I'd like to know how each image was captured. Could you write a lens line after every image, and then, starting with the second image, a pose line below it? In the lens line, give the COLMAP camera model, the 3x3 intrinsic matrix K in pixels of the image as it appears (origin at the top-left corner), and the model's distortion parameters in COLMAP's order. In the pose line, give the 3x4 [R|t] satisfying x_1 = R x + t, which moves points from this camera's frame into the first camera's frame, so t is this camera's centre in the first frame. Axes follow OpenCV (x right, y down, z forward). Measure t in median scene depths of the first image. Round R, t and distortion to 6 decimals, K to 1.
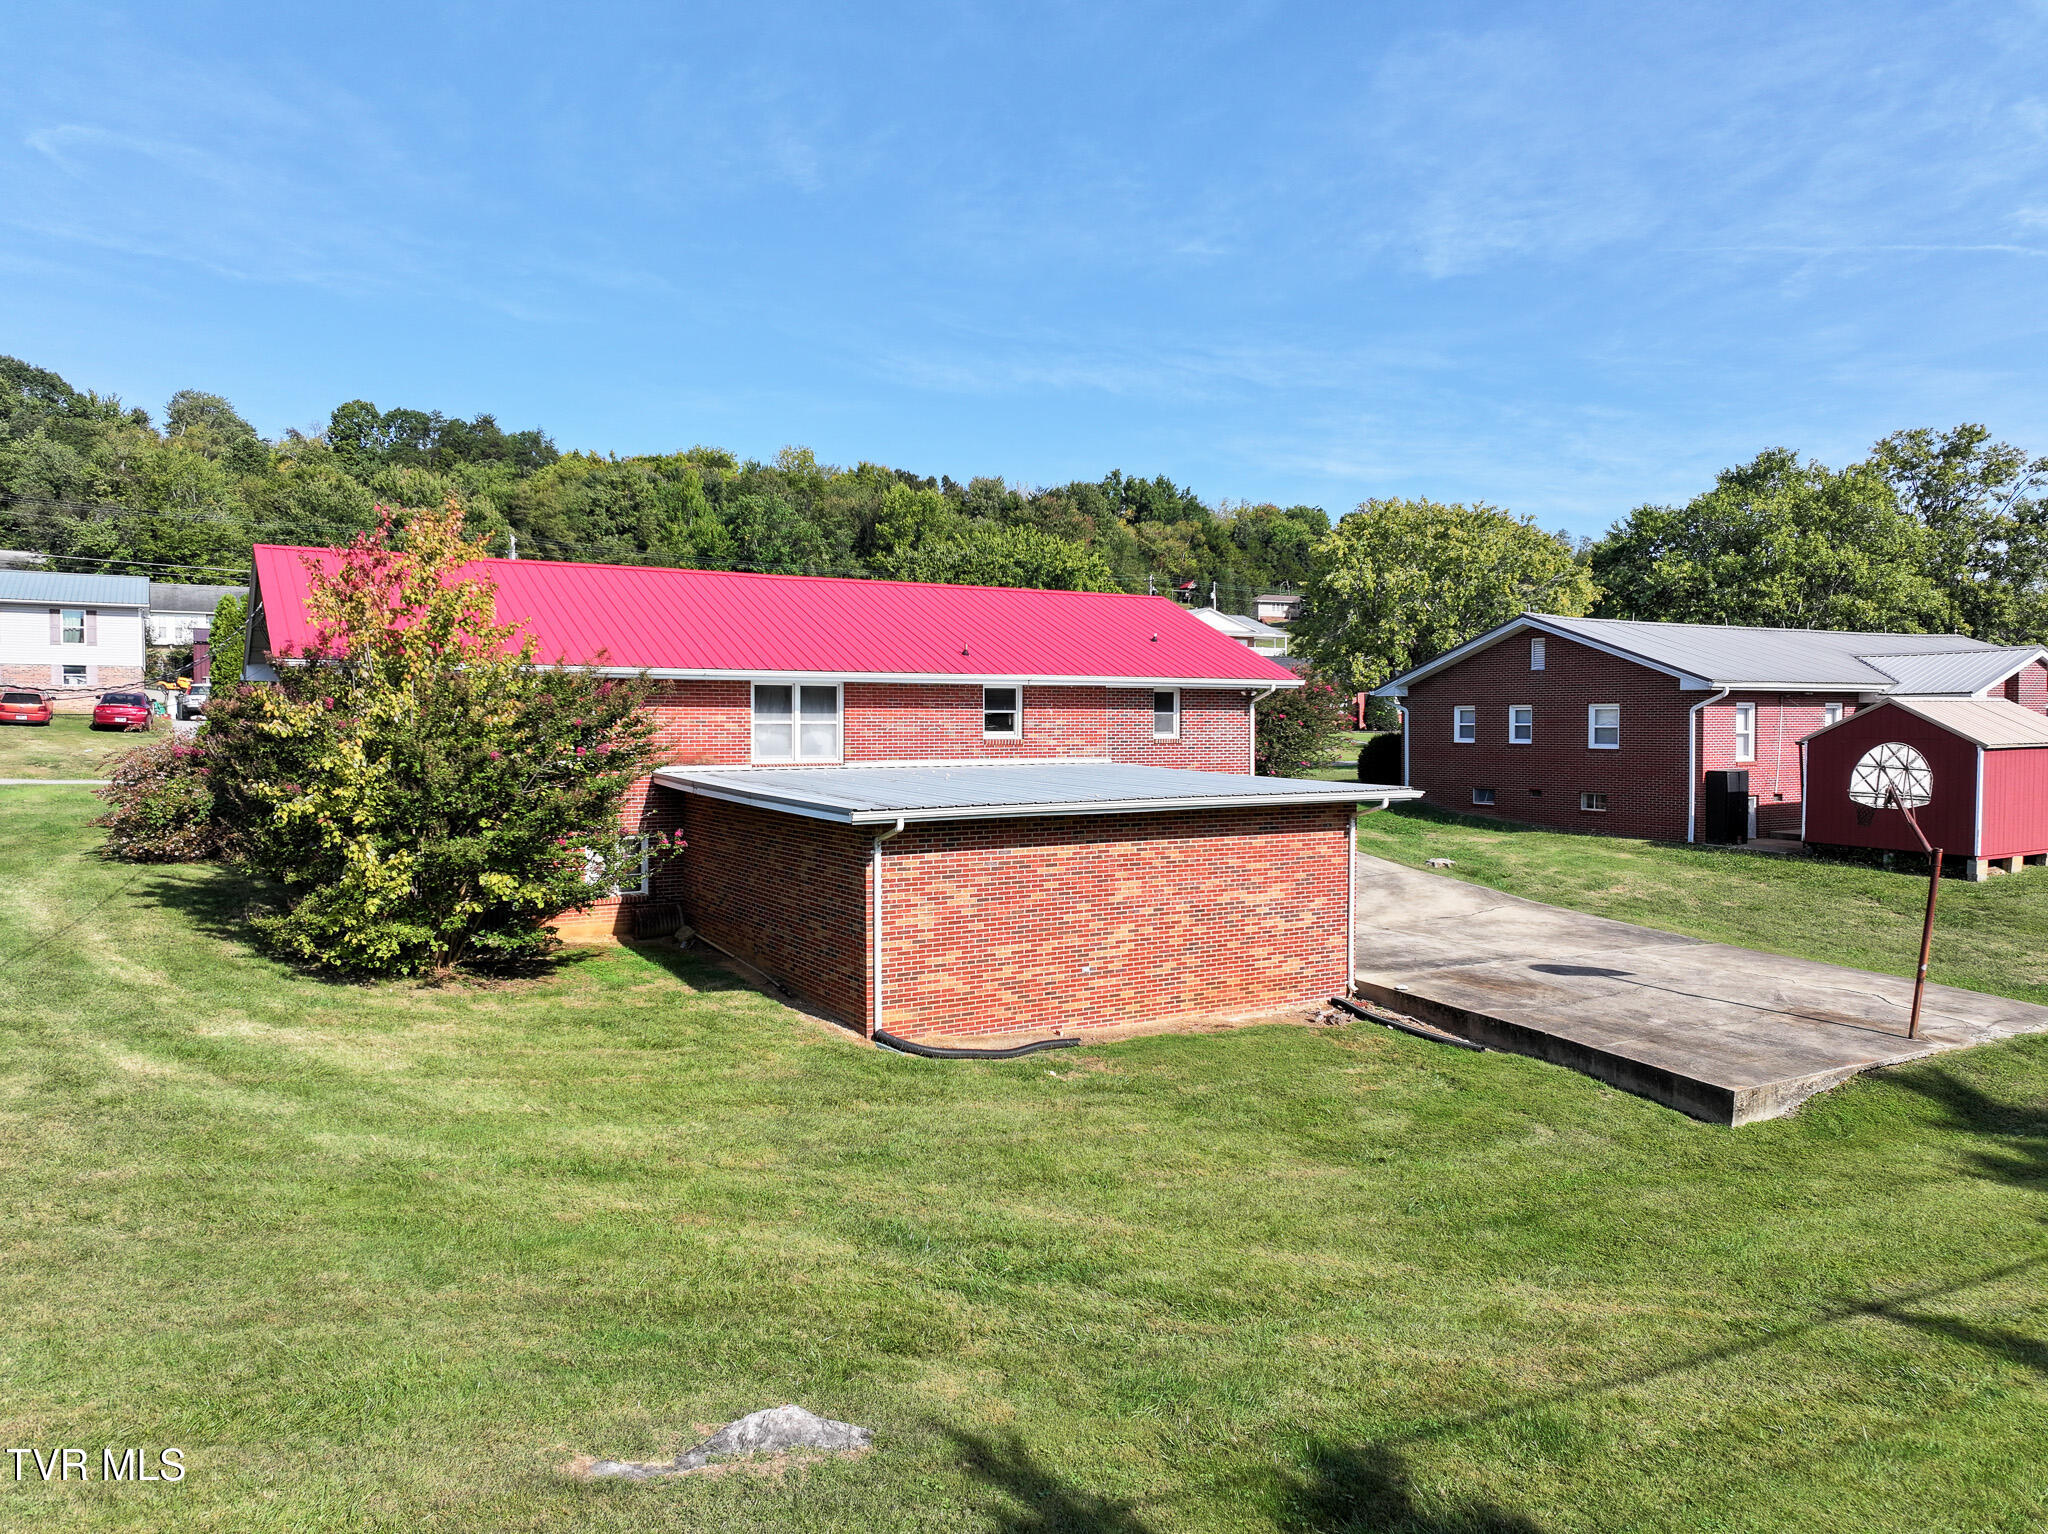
lens RADIAL K [[1446.9, 0, 1024.0], [0, 1446.9, 767.0], [0, 0, 1]] dist [0.002877, 0.006502]
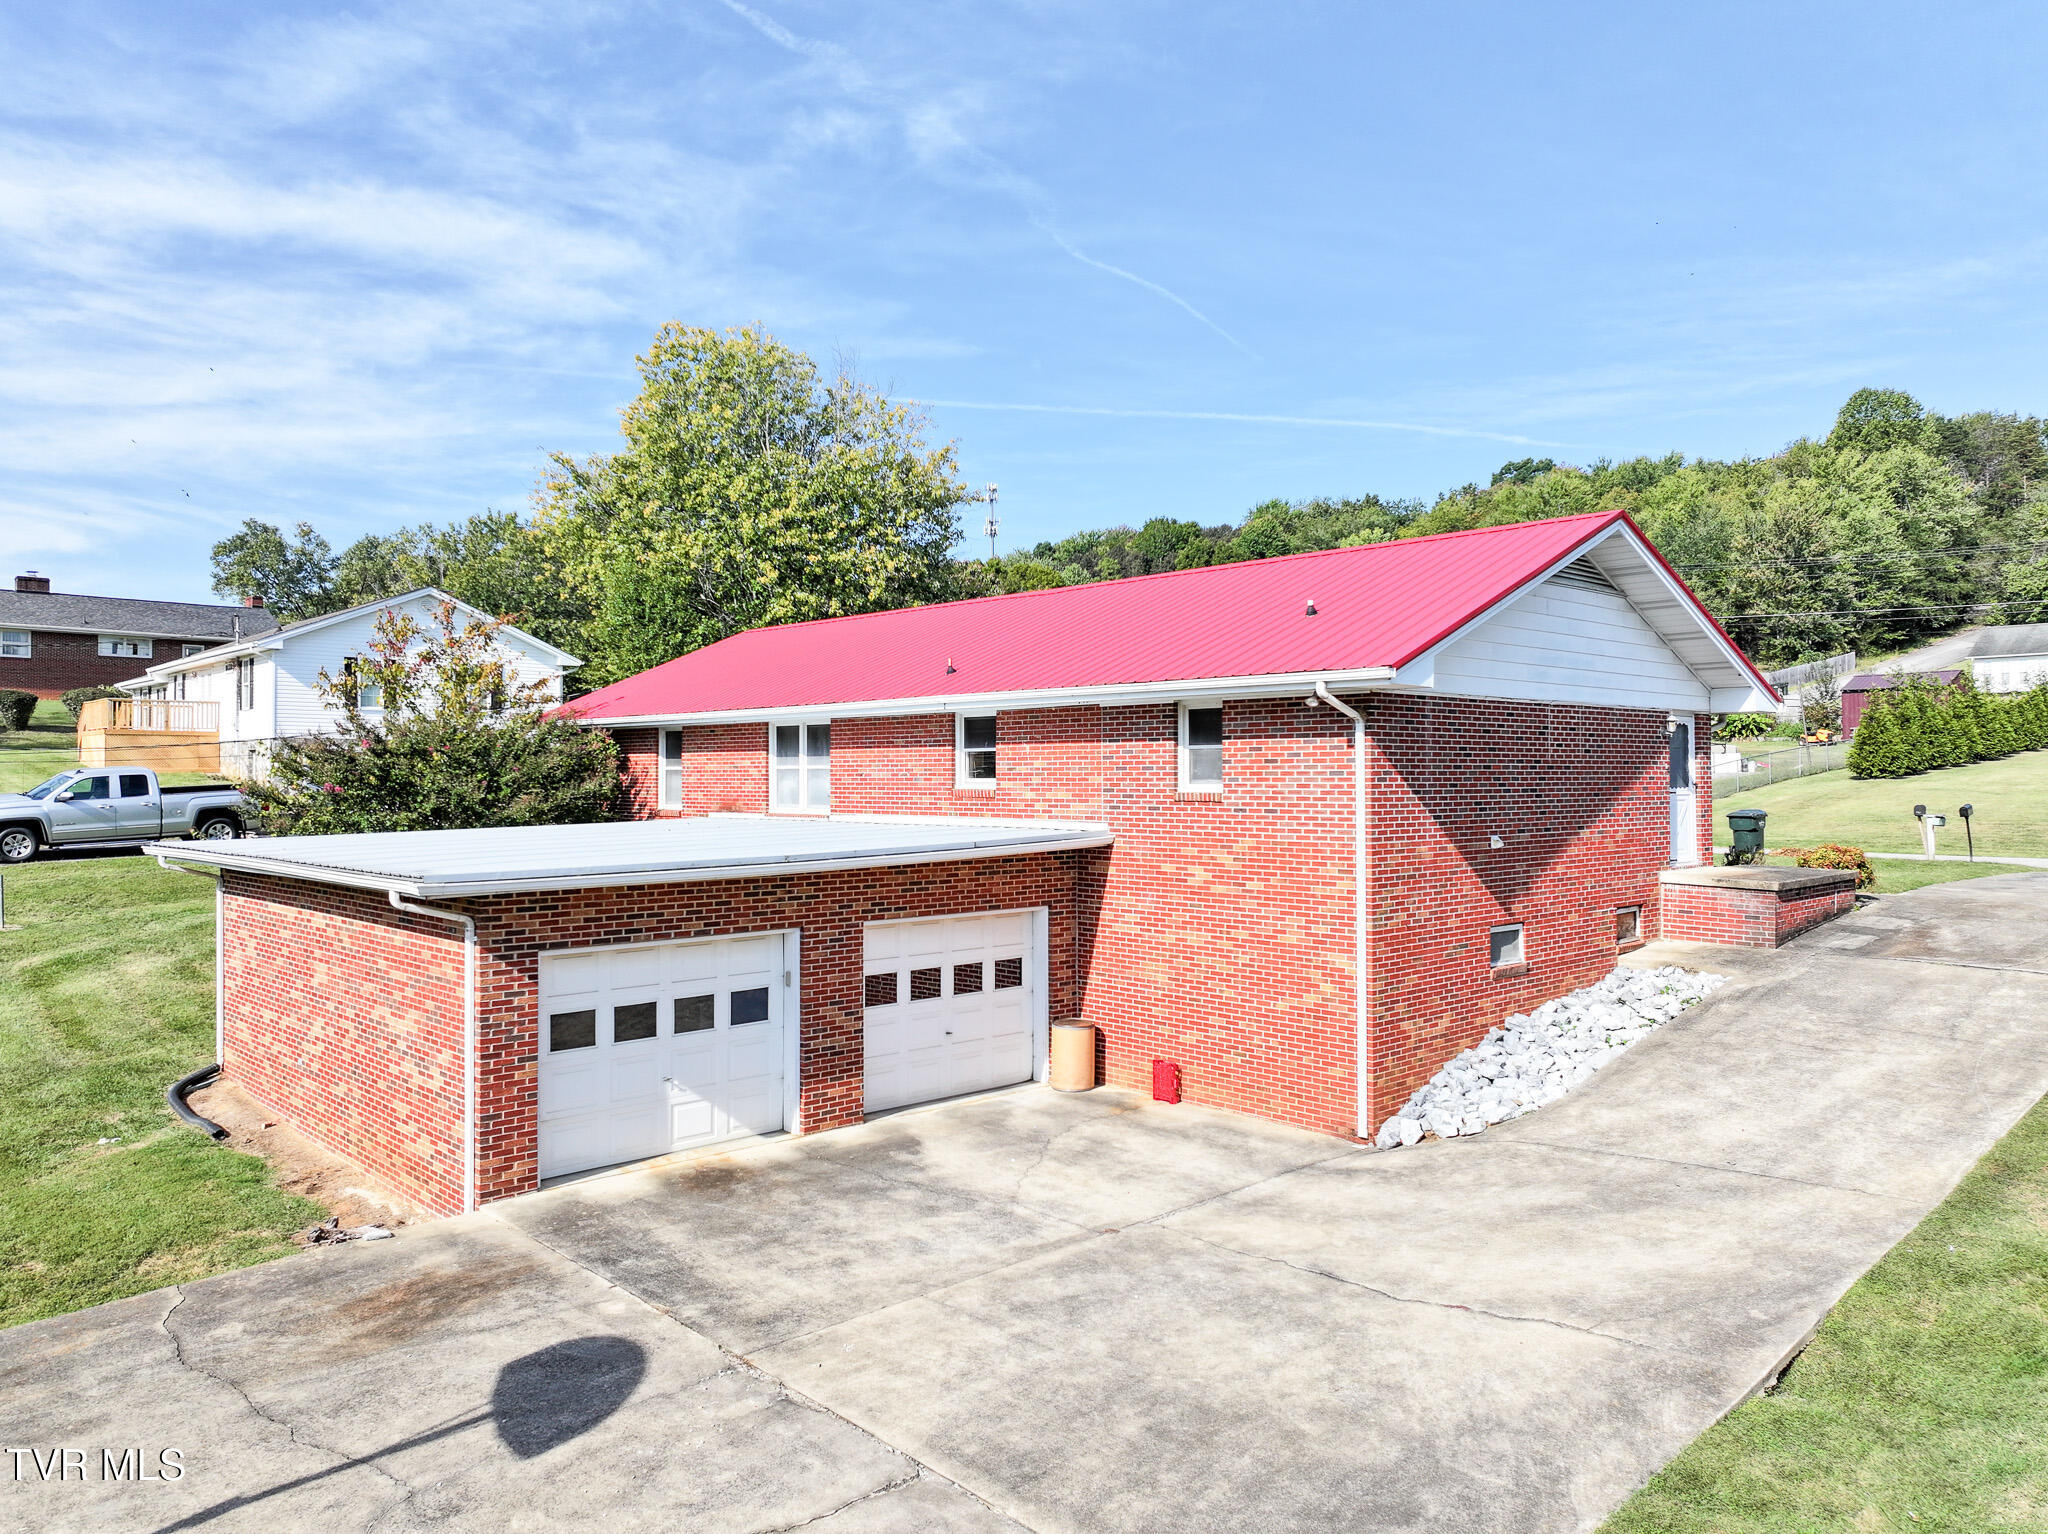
lens RADIAL K [[1446.9, 0, 1024.0], [0, 1446.9, 767.0], [0, 0, 1]] dist [0.002877, 0.006502]
pose [[0.252874, -0.019171, -0.967309, 0.669697], [-0.047033, 0.998378, -0.032082, -0.008891], [0.966355, 0.053608, 0.251562, 0.857344]]
